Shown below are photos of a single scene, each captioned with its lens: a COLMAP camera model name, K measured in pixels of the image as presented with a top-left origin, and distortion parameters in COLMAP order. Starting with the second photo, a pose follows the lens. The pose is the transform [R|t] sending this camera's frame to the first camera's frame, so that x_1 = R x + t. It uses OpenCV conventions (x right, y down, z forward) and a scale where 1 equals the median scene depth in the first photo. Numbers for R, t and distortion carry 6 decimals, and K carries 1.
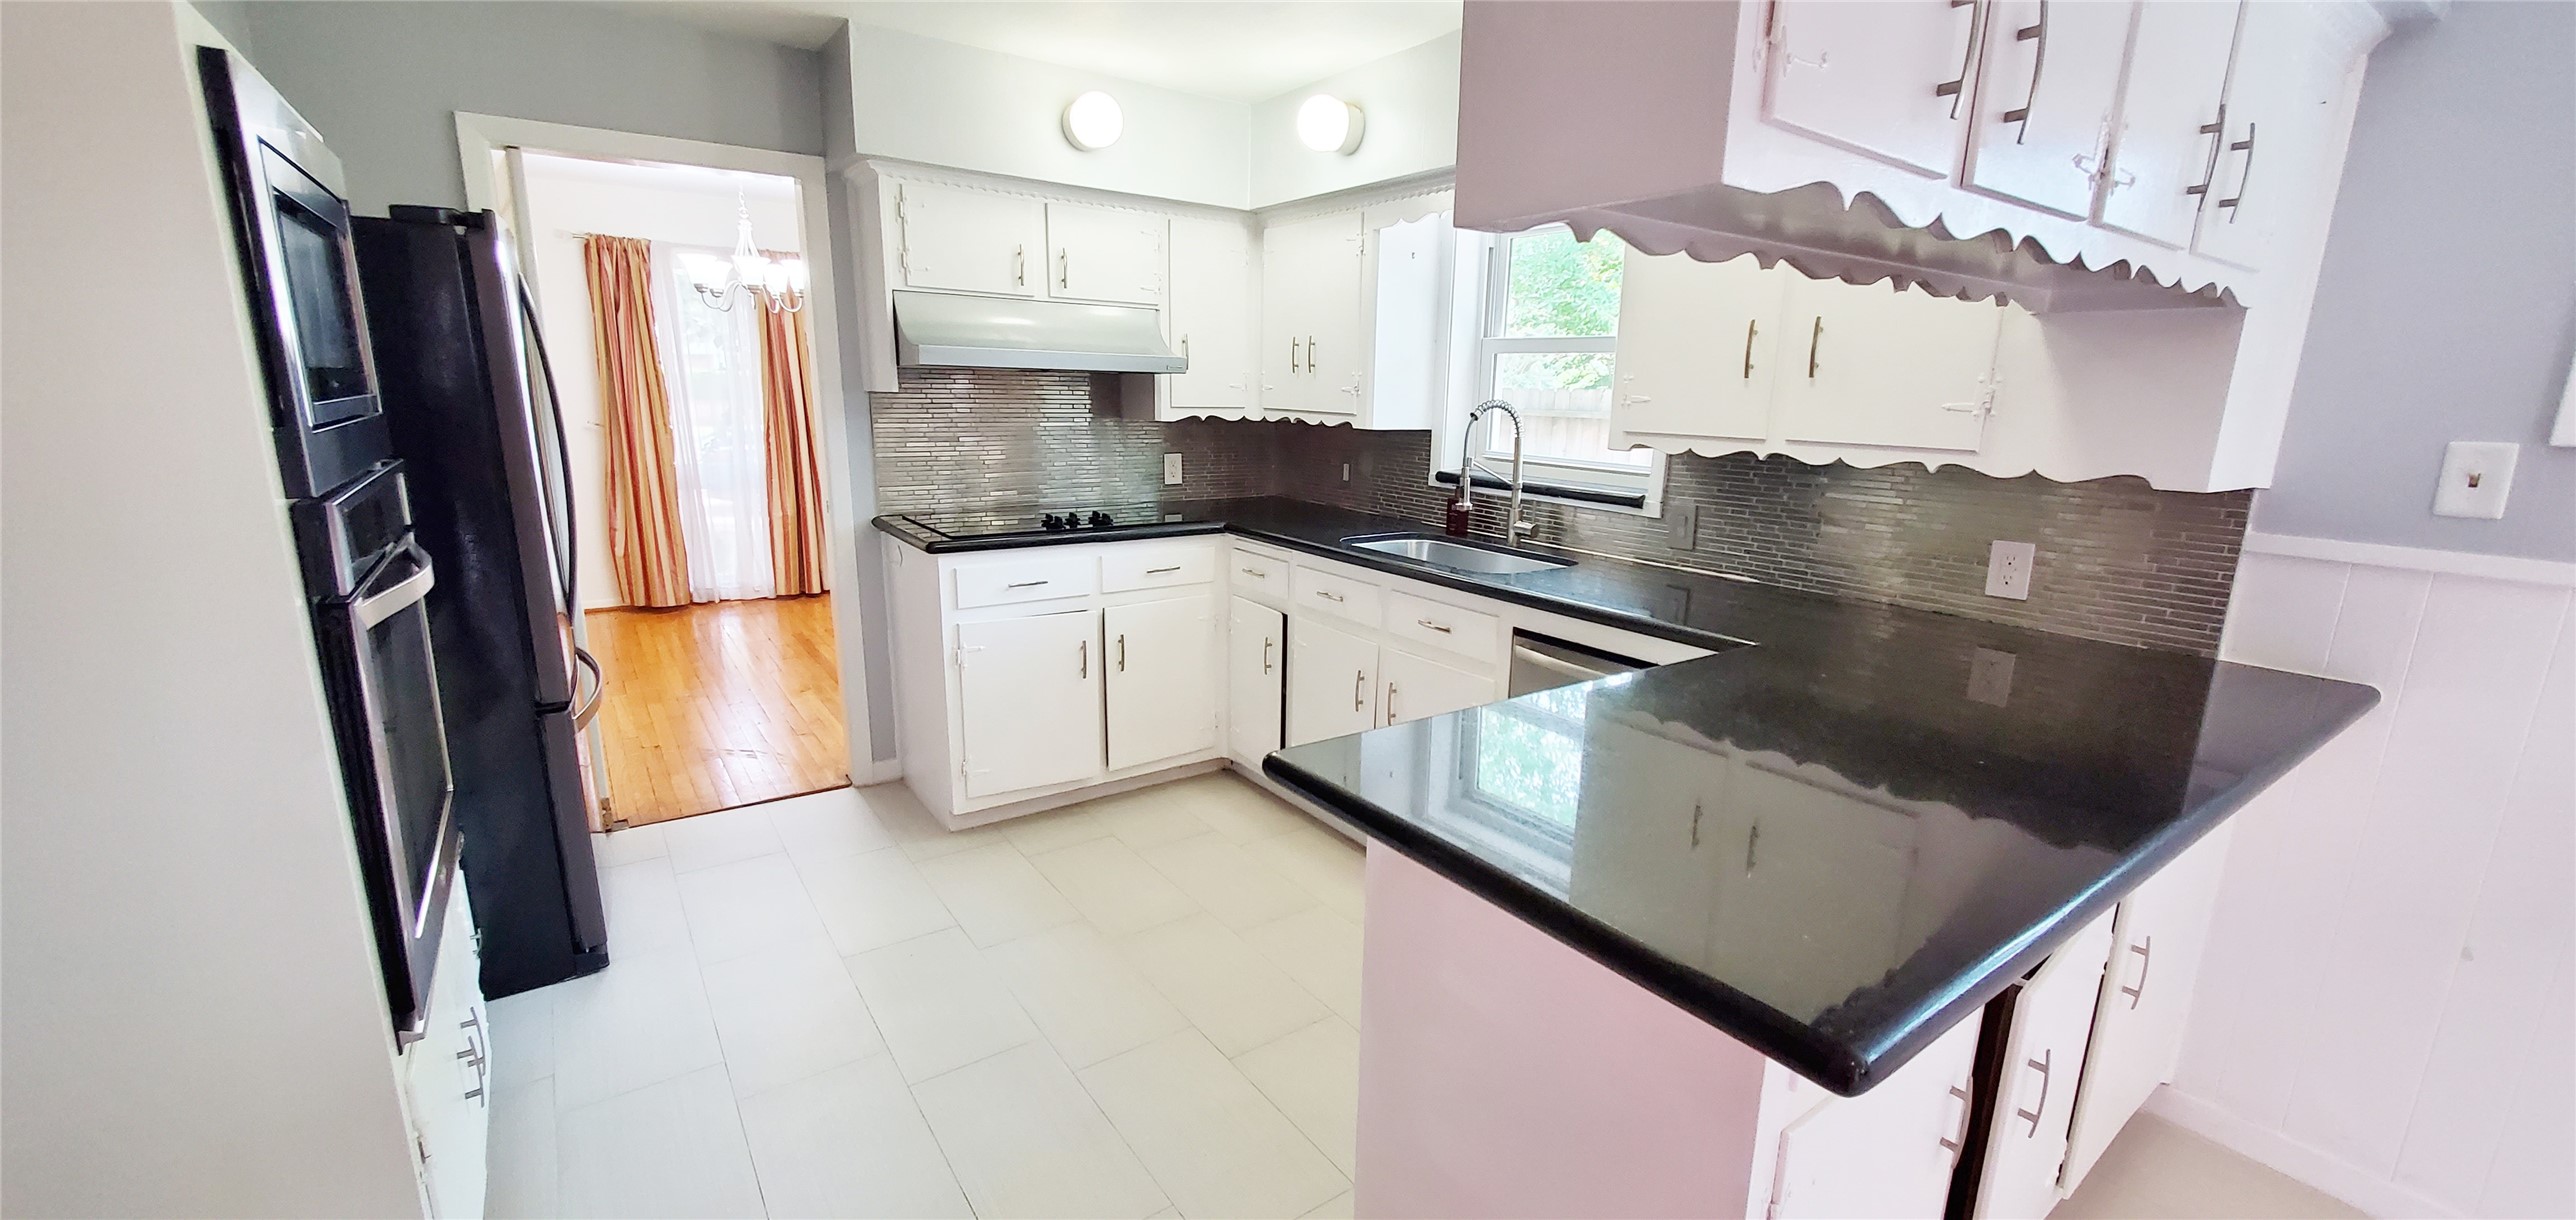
lens RADIAL K [[1026.3, 0, 1288.0], [0, 1026.3, 610.0], [0, 0, 1]] dist [-0.000361, -0.000048]
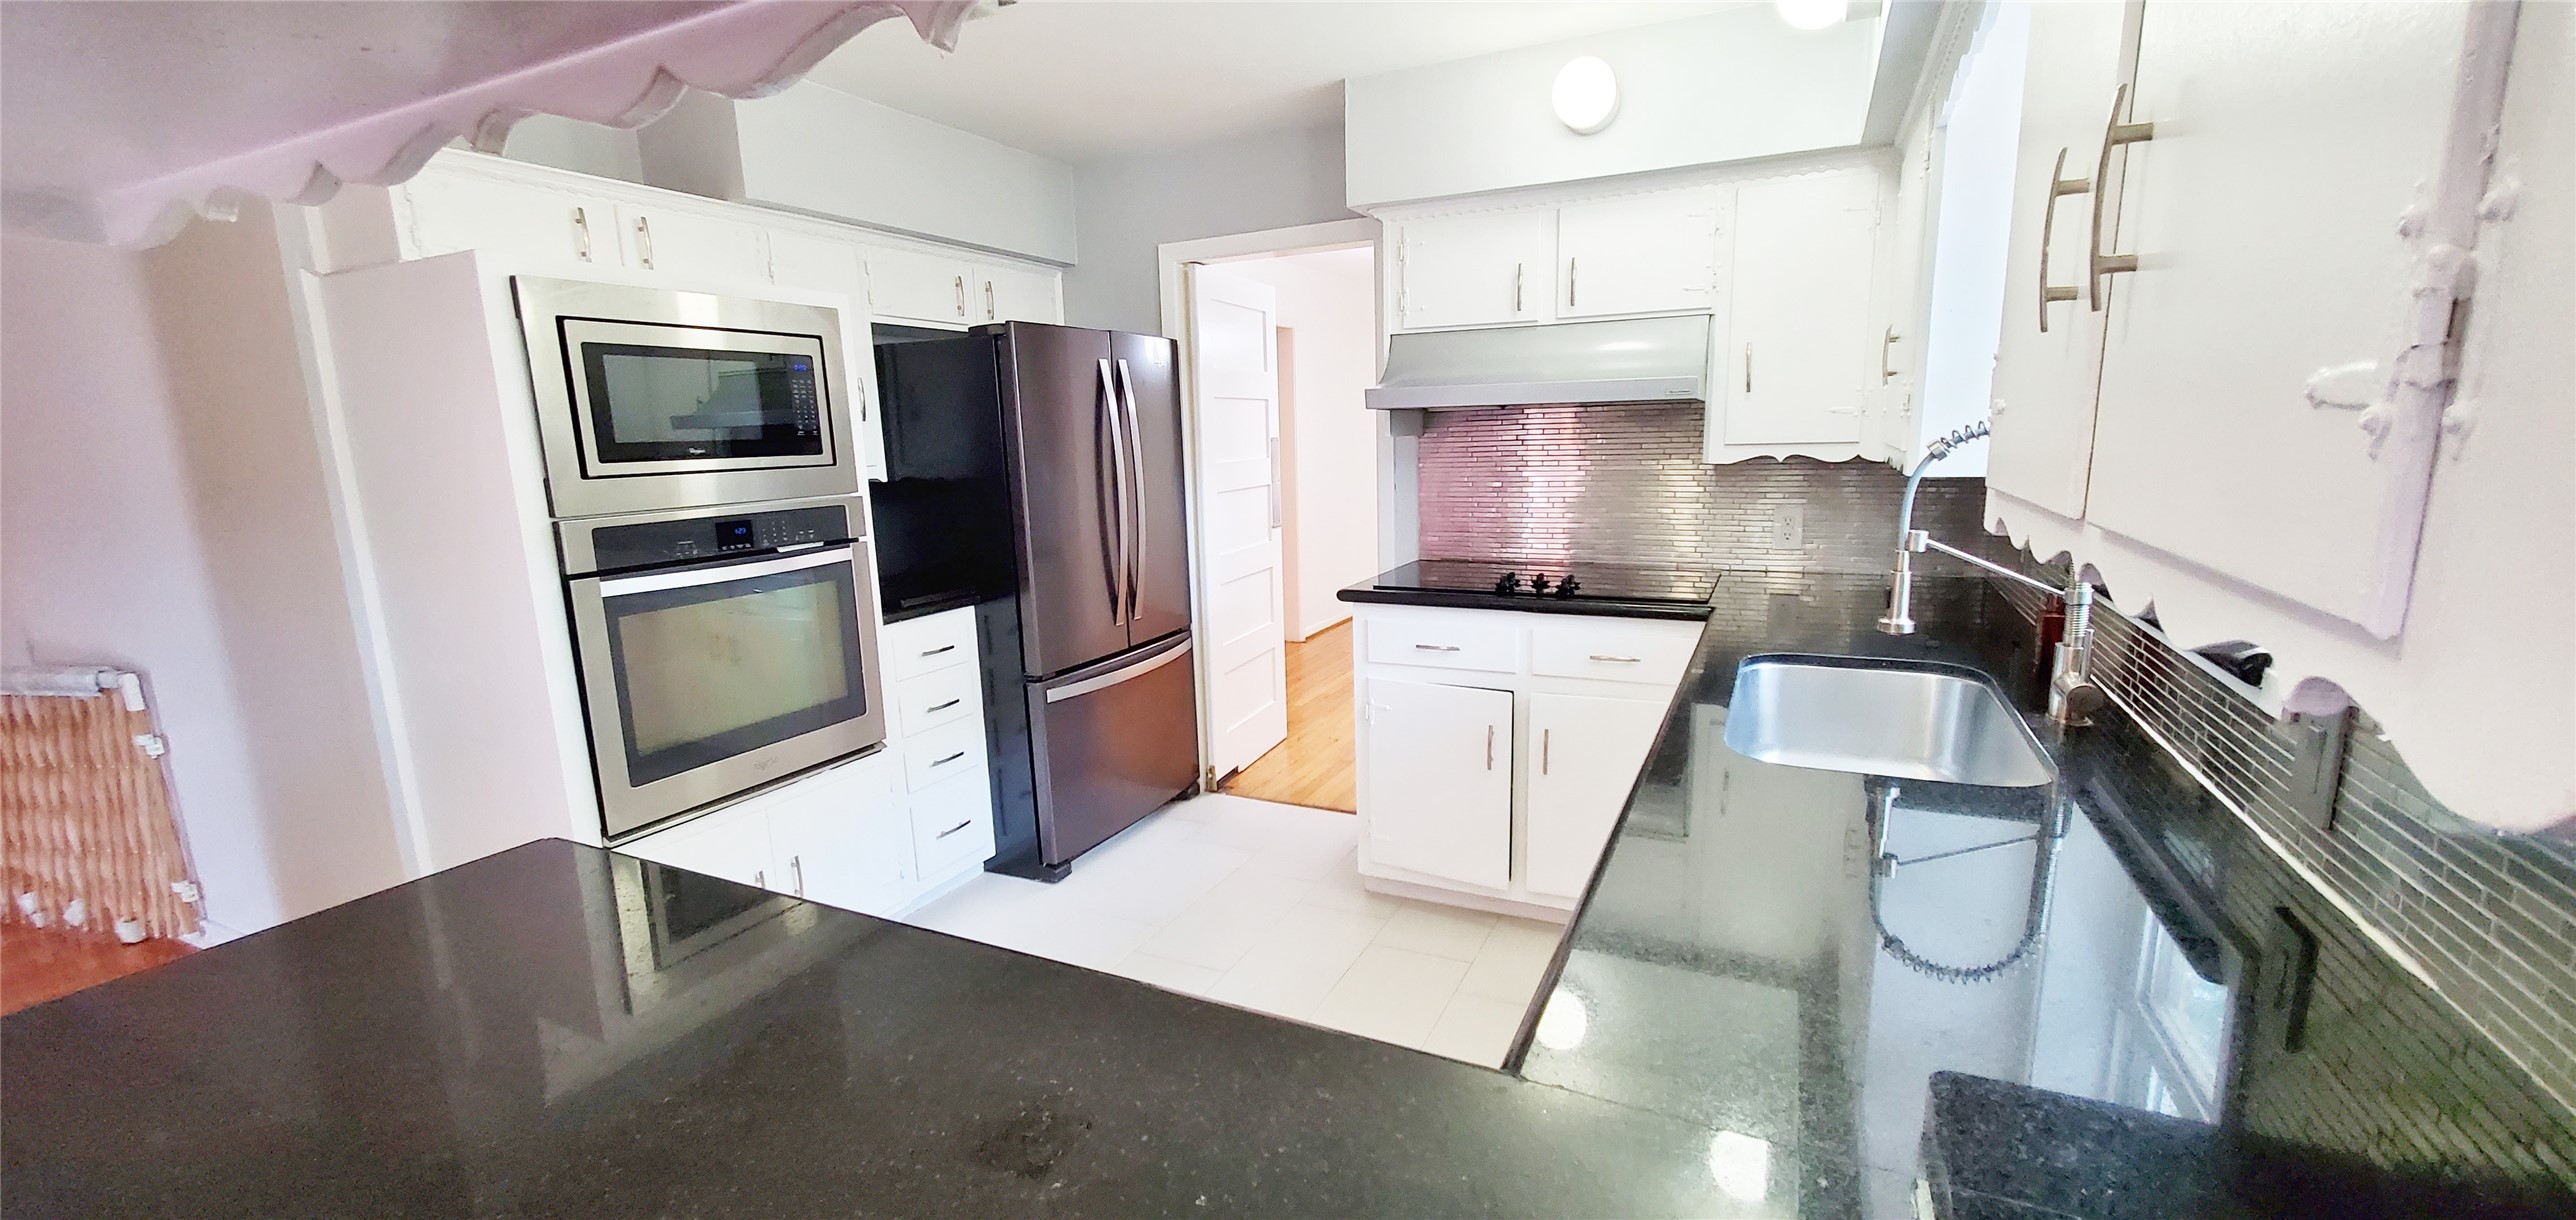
lens RADIAL K [[1026.3, 0, 1288.0], [0, 1026.3, 610.0], [0, 0, 1]] dist [-0.000361, -0.000048]
pose [[0.479935, 0.120008, -0.869057, 0.467566], [-0.145837, 0.987731, 0.055857, -0.091845], [0.865098, 0.099933, 0.491548, 0.459660]]
